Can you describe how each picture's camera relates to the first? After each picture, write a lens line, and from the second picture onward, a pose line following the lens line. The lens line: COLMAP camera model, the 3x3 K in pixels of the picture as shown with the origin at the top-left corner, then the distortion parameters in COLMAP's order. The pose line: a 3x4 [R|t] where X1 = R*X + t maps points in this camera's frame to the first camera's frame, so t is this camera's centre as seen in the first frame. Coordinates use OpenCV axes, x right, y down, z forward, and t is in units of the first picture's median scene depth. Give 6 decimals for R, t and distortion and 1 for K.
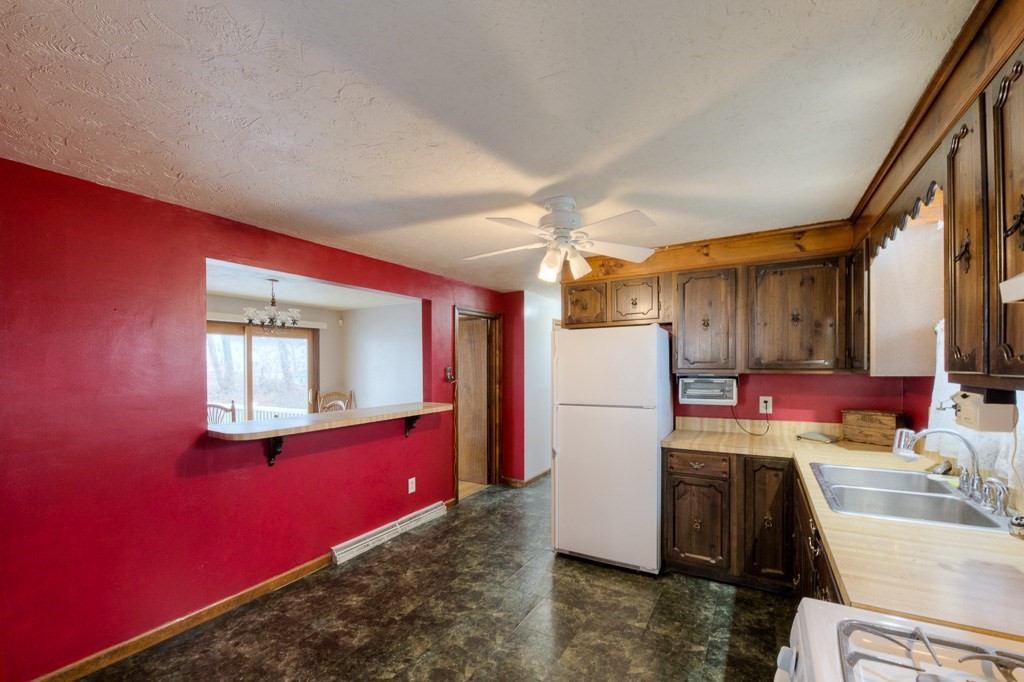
lens RADIAL K [[424.3, 0, 514.6], [0, 424.3, 369.4], [0, 0, 1]] dist [-0.001806, -0.000204]
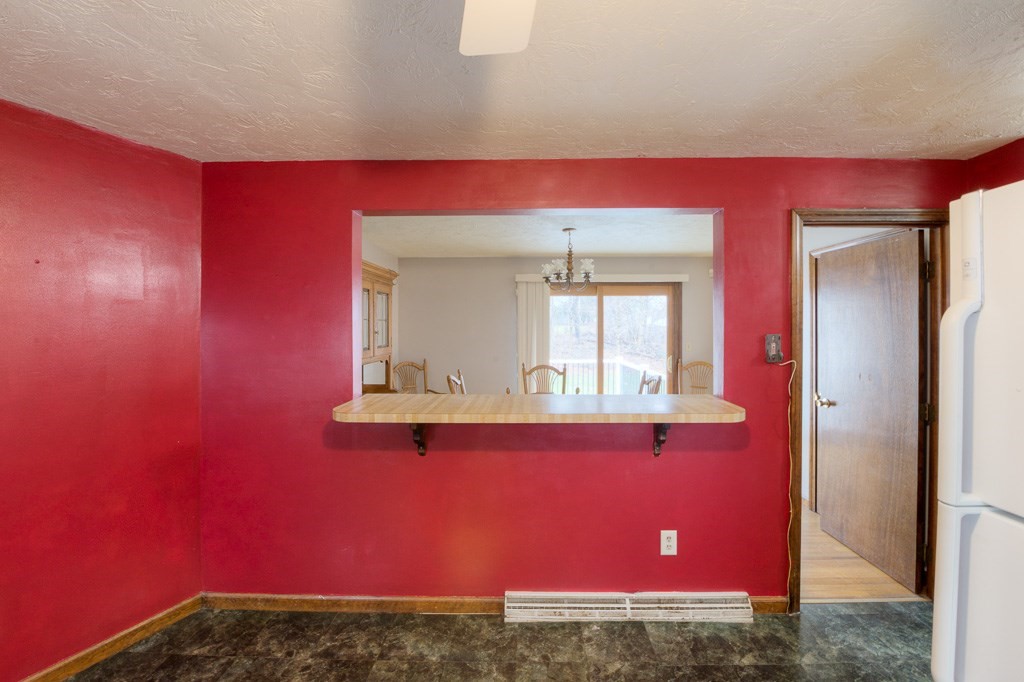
lens RADIAL K [[422.0, 0, 513.9], [0, 422.0, 328.2], [0, 0, 1]] dist [-0.013878, -0.000284]
pose [[0.494020, 0.008533, -0.869409, 0.140115], [-0.010175, 0.999940, 0.004033, -0.012450], [0.869391, 0.006854, 0.494077, 0.546055]]
